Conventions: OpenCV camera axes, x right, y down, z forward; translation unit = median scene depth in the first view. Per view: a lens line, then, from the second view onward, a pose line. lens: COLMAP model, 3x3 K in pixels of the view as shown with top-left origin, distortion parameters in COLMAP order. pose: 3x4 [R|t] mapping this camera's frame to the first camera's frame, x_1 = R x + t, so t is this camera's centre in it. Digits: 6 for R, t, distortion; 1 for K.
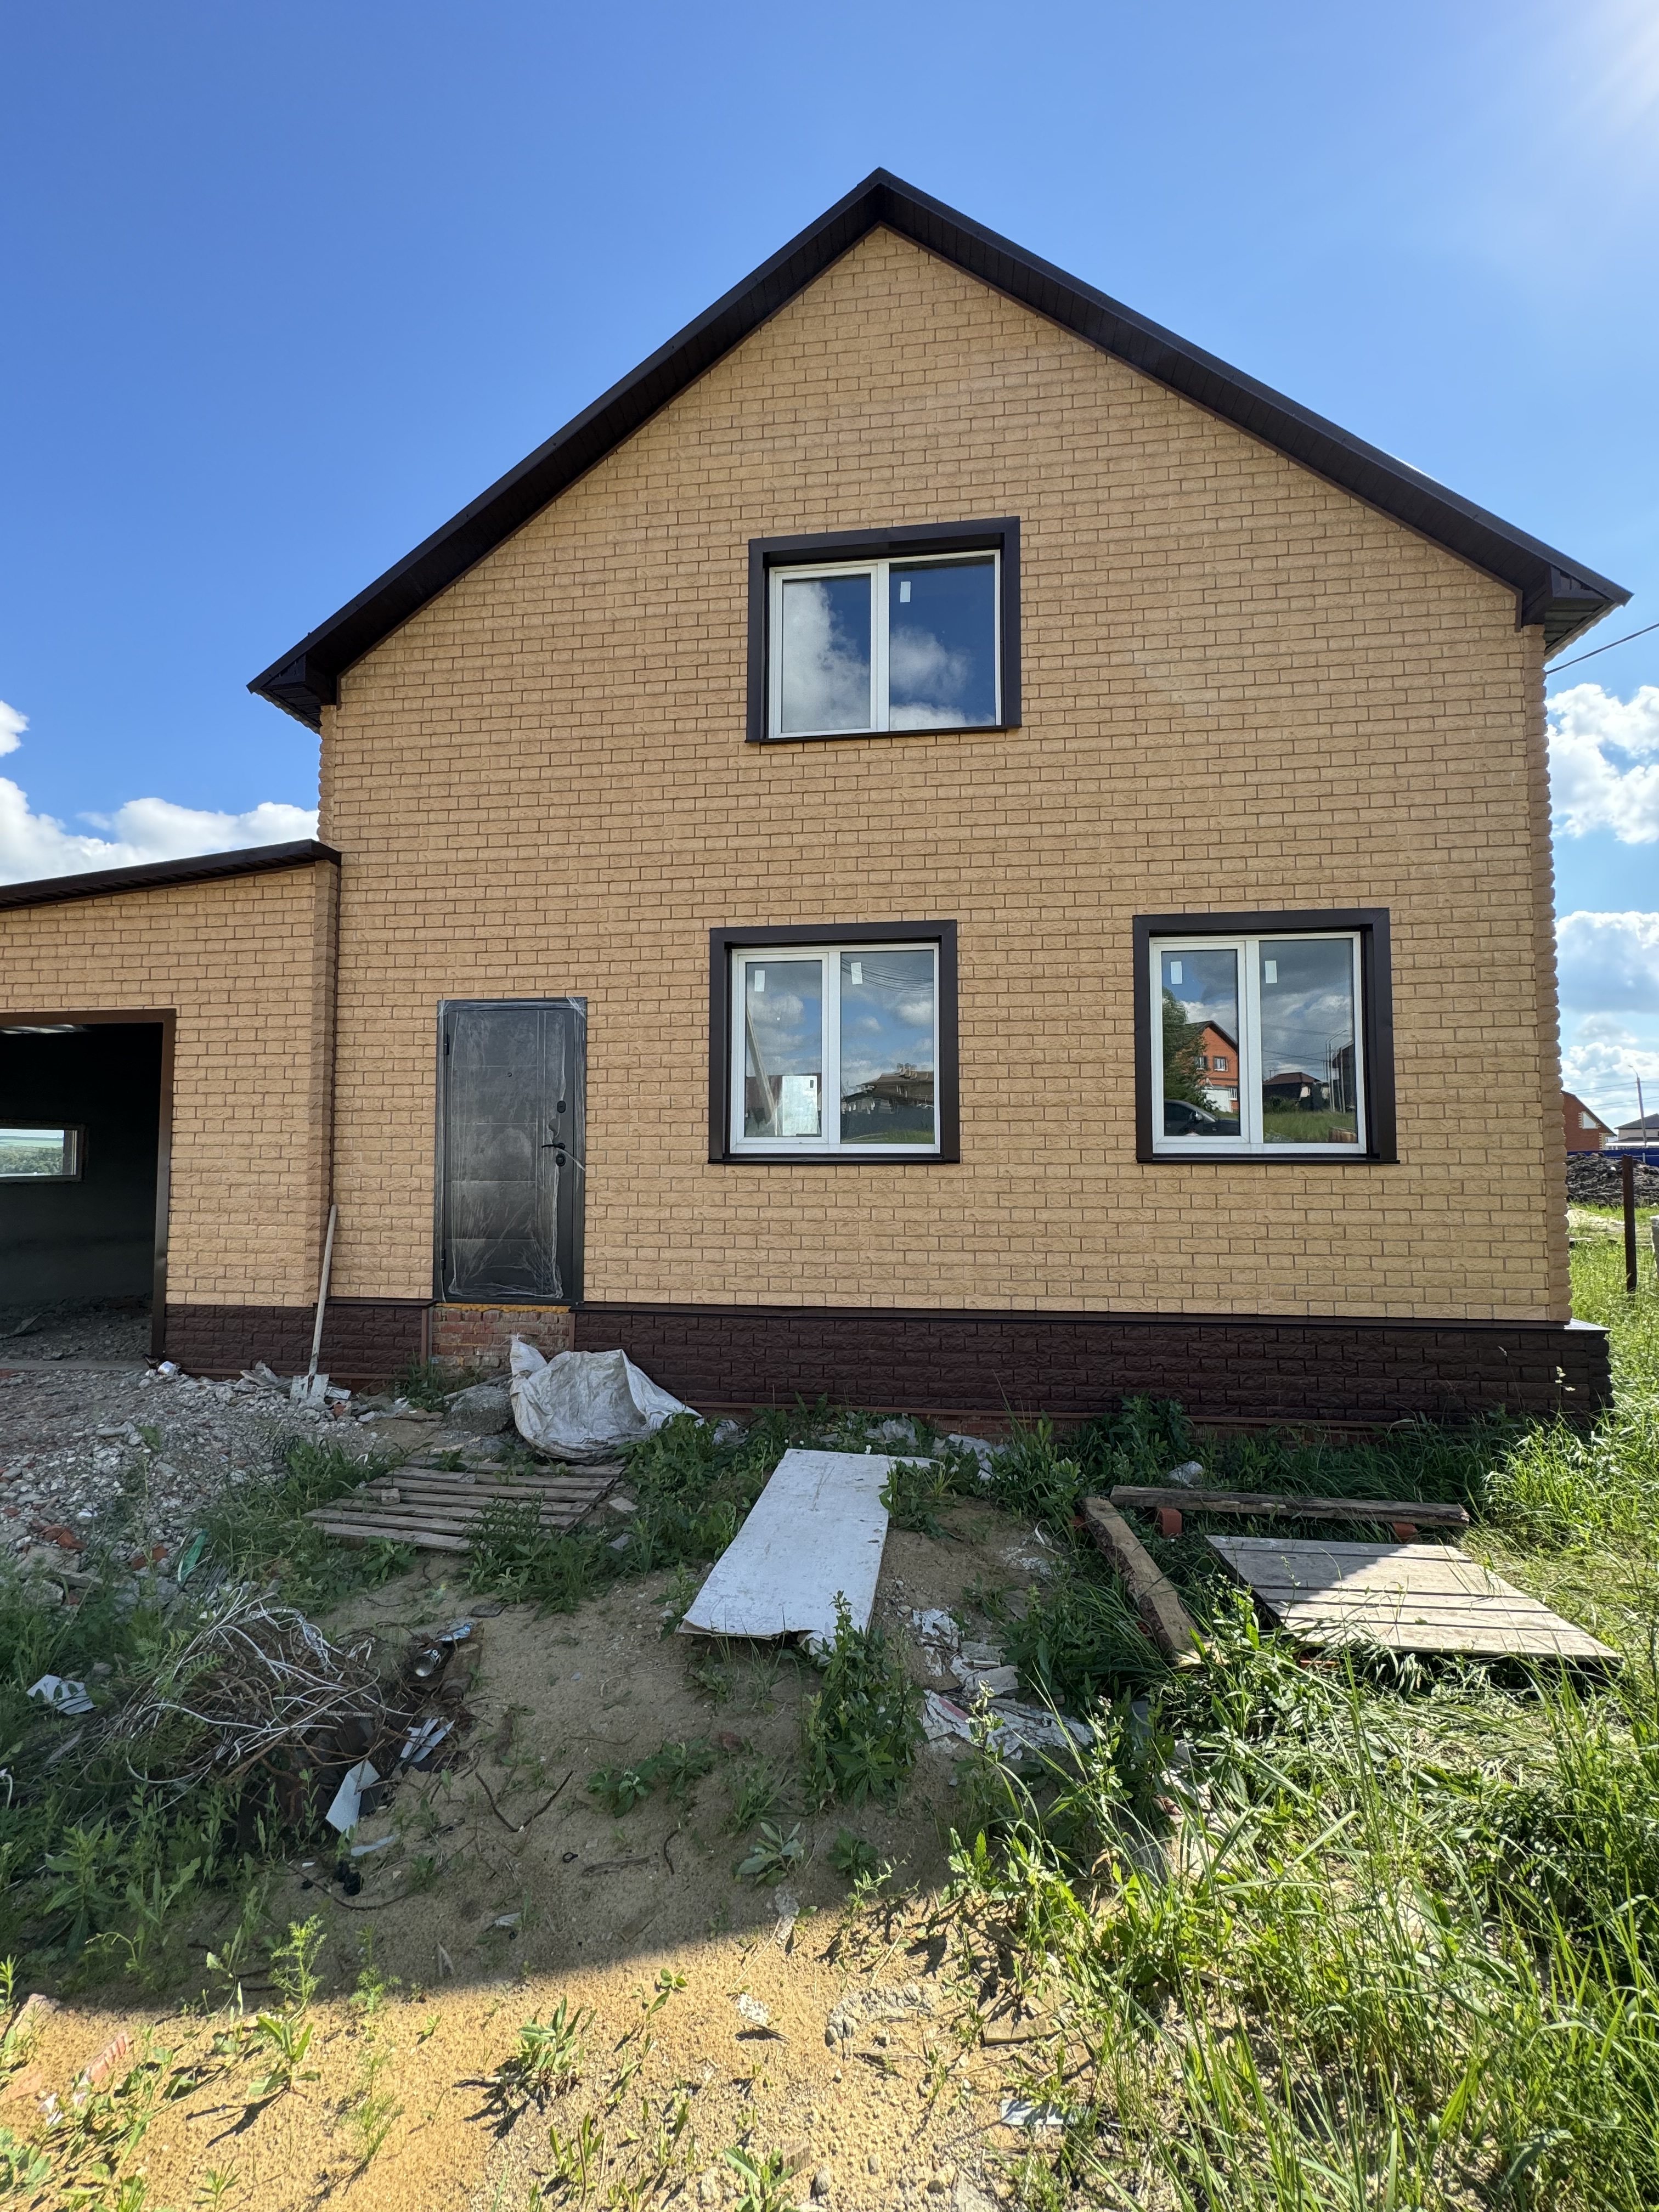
lens RADIAL K [[885.1, 0, 832.8], [0, 885.1, 1103.5], [0, 0, 1]] dist [-0.002389, 0.000969]
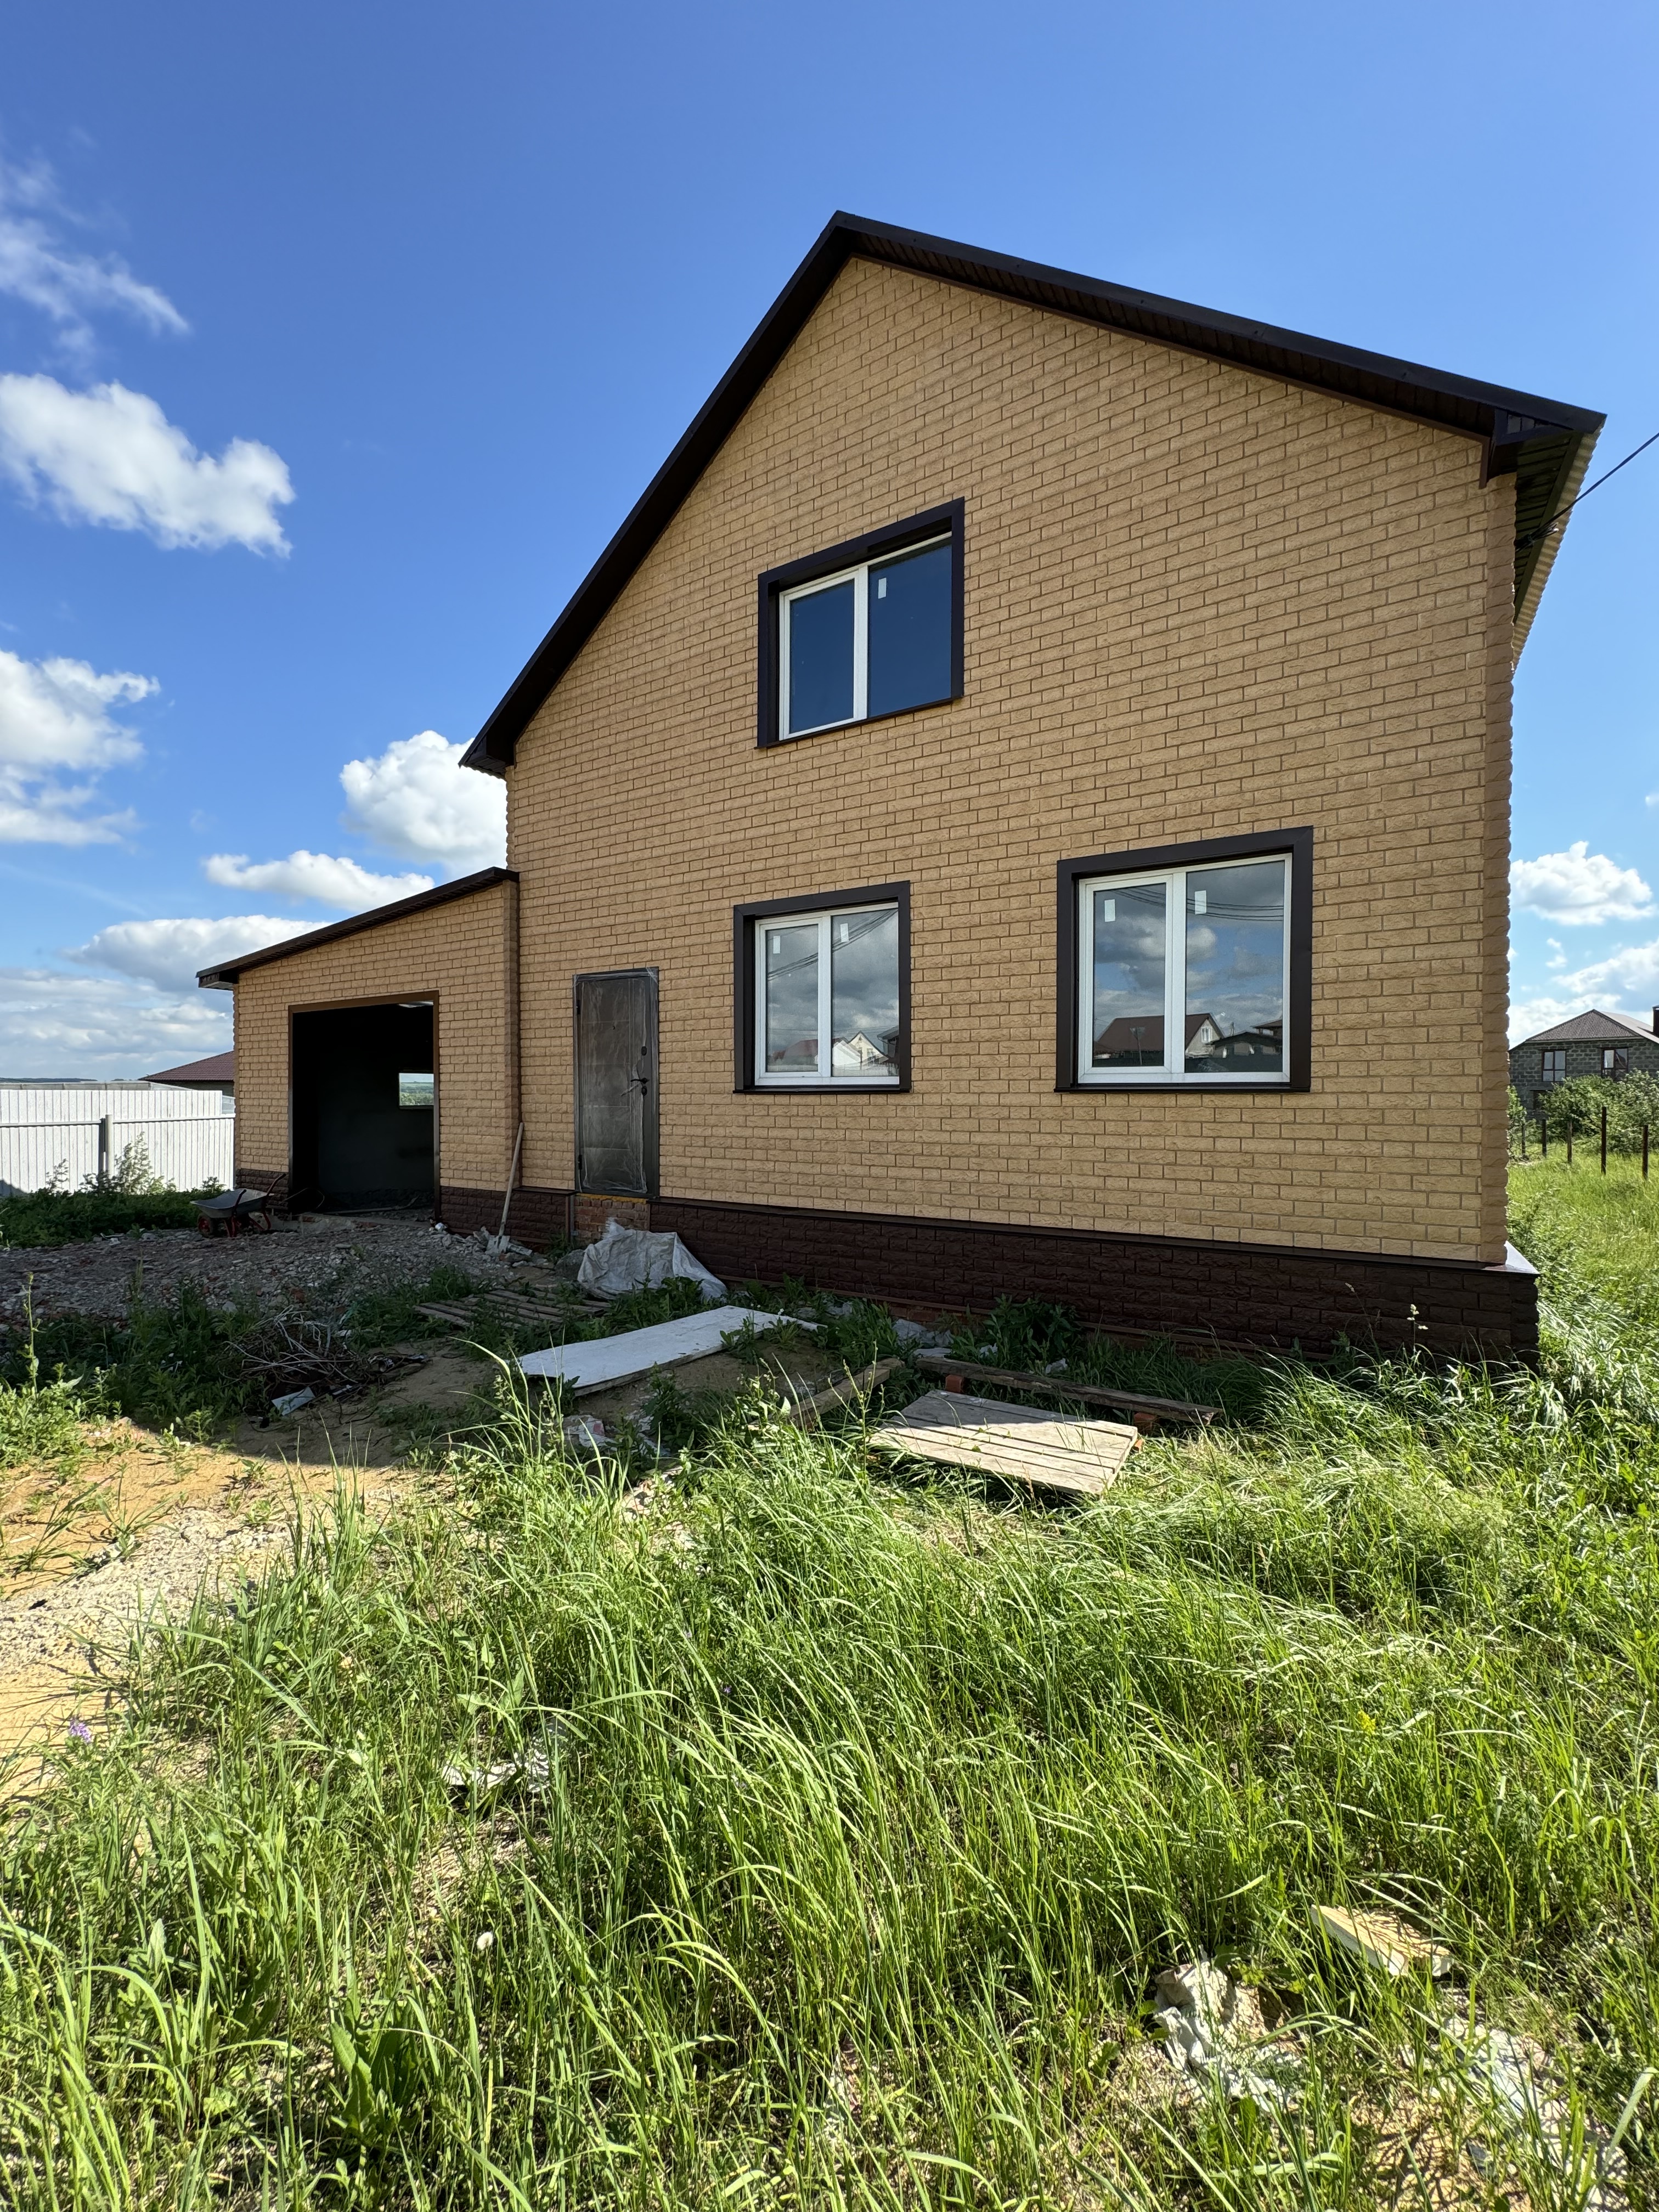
lens RADIAL K [[885.1, 0, 830.9], [0, 885.1, 1104.6], [0, 0, 1]] dist [-0.002389, 0.000969]
pose [[0.909281, 0.005494, -0.416147, 0.523813], [0.021651, 0.997934, 0.060483, 0.010329], [0.415620, -0.064006, 0.907284, -0.099574]]
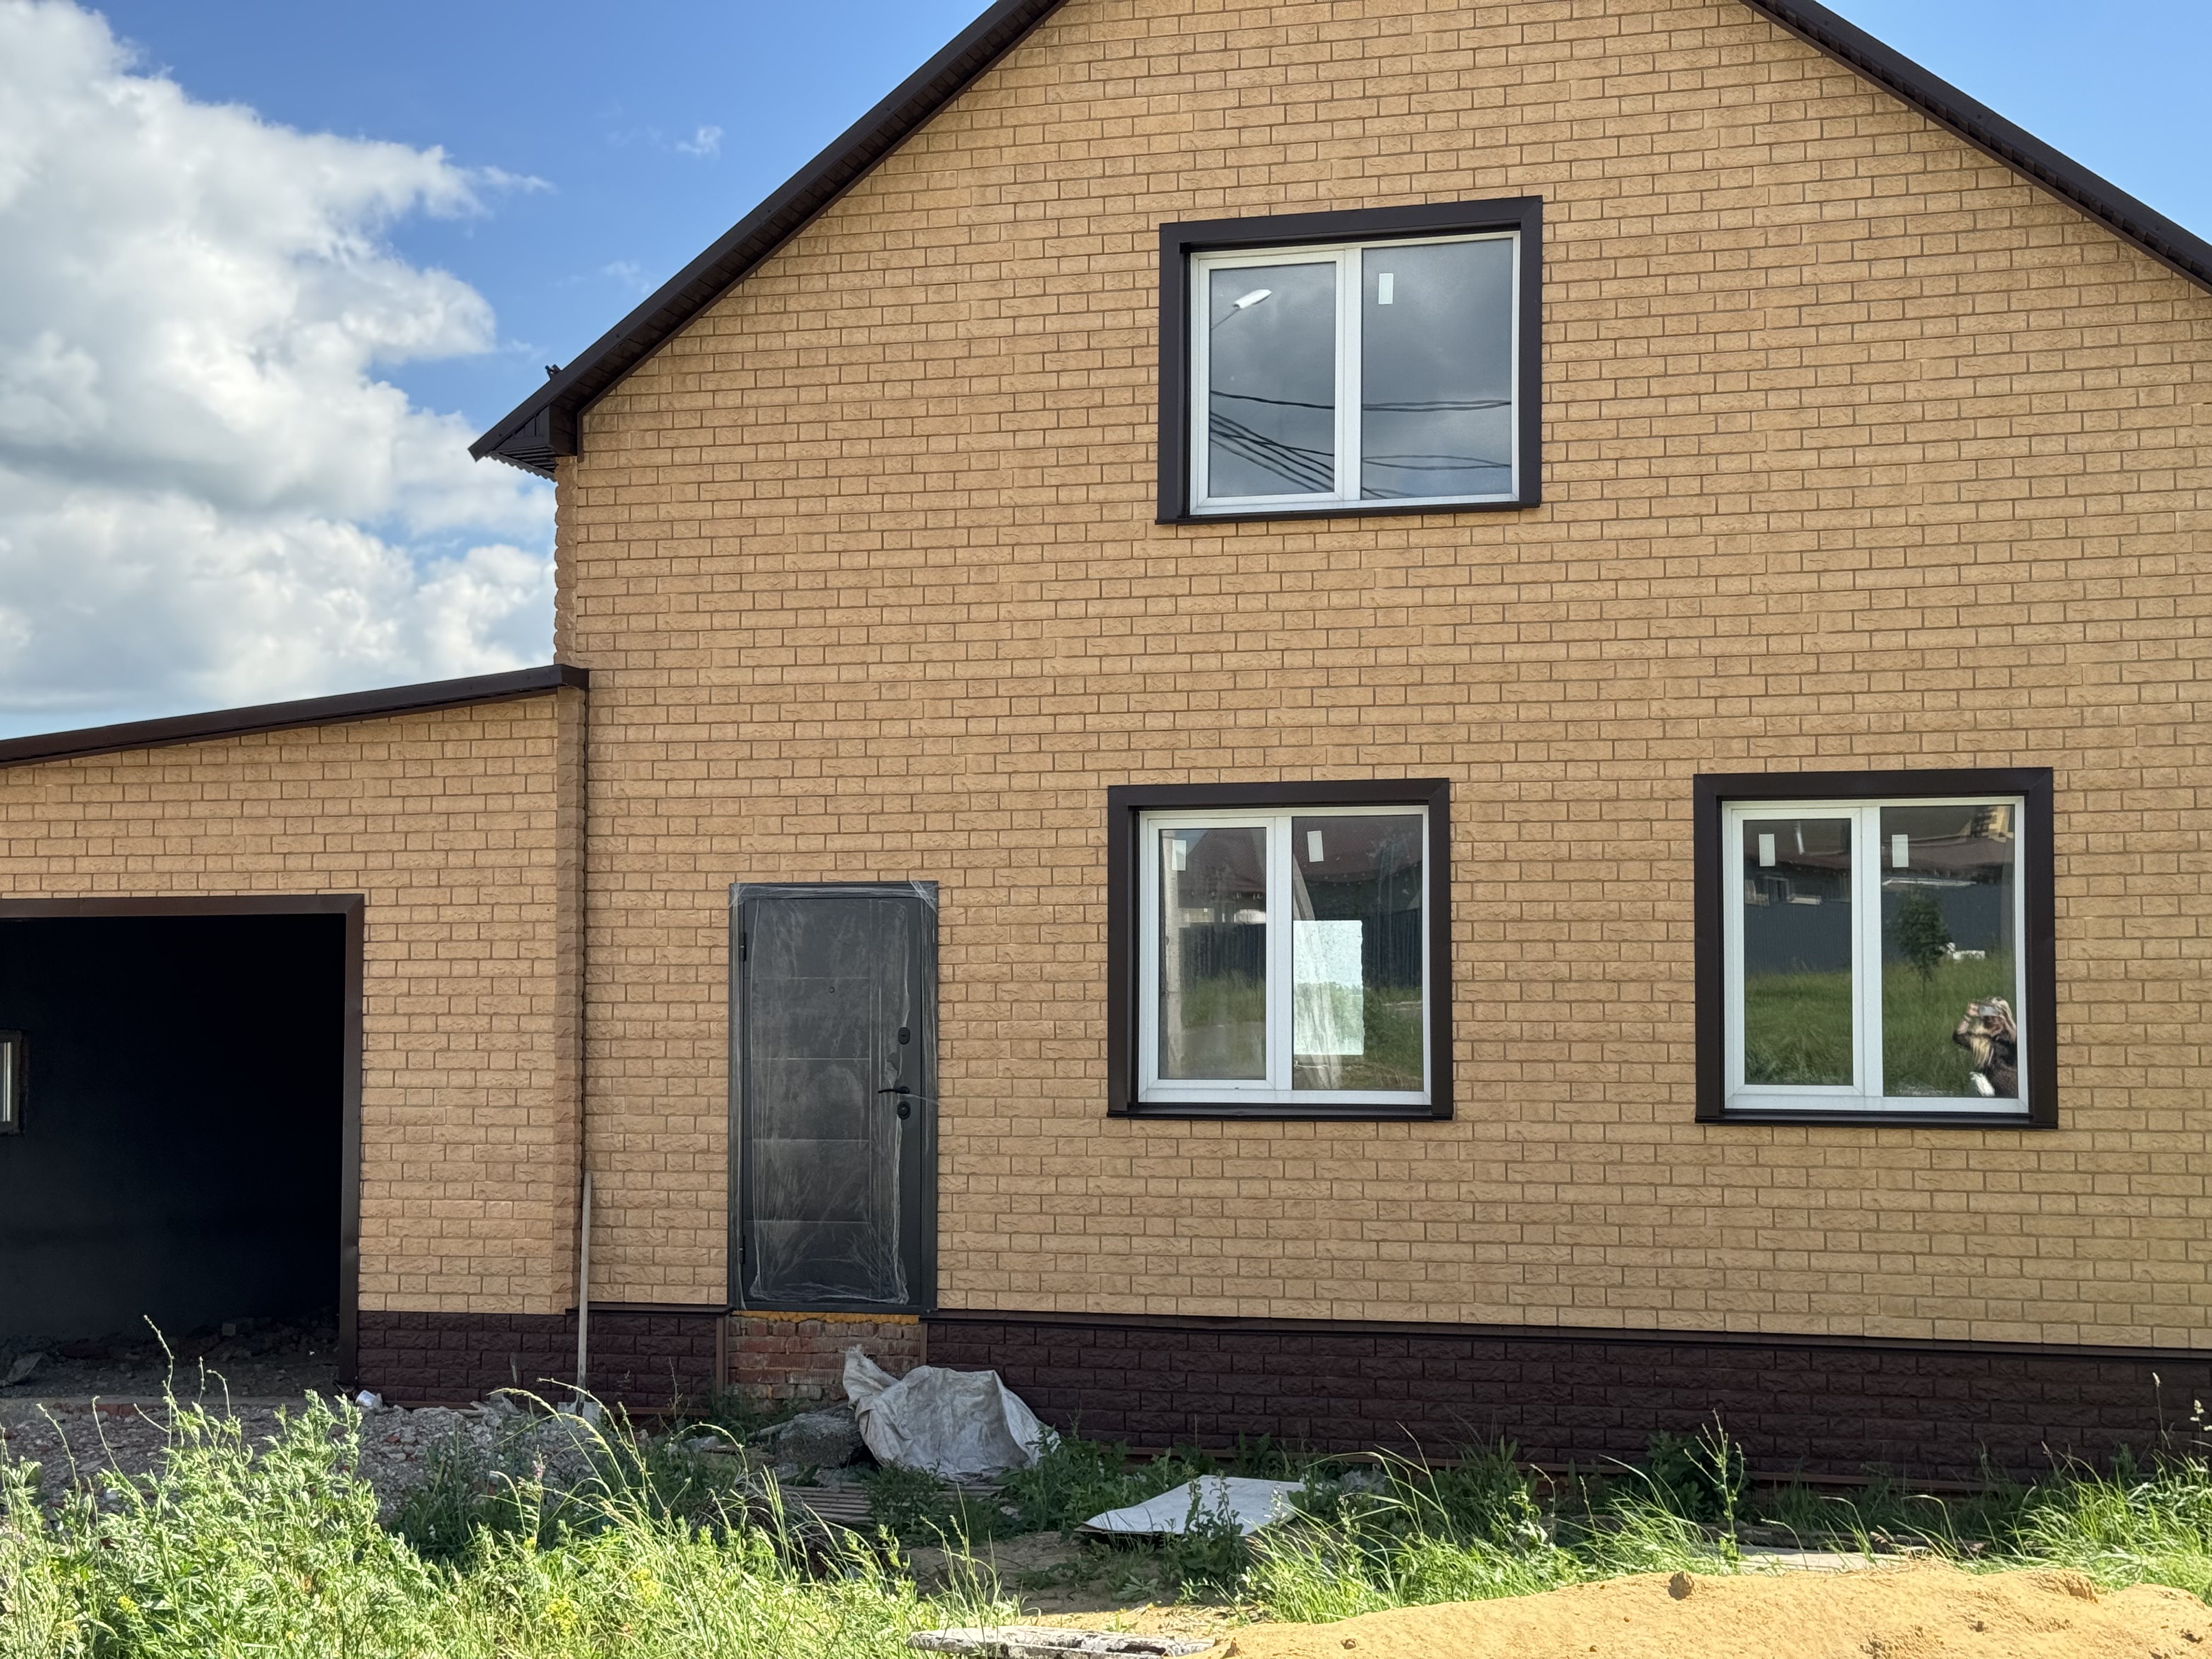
lens RADIAL K [[3134.7, 0, 1109.4], [0, 3134.7, 846.2], [0, 0, 1]] dist [0.127802, 0.000000]
pose [[0.988772, -0.006560, -0.149288, 0.245327], [0.006470, 0.999978, -0.001087, -0.151297], [0.149292, 0.000109, 0.988793, -1.538361]]
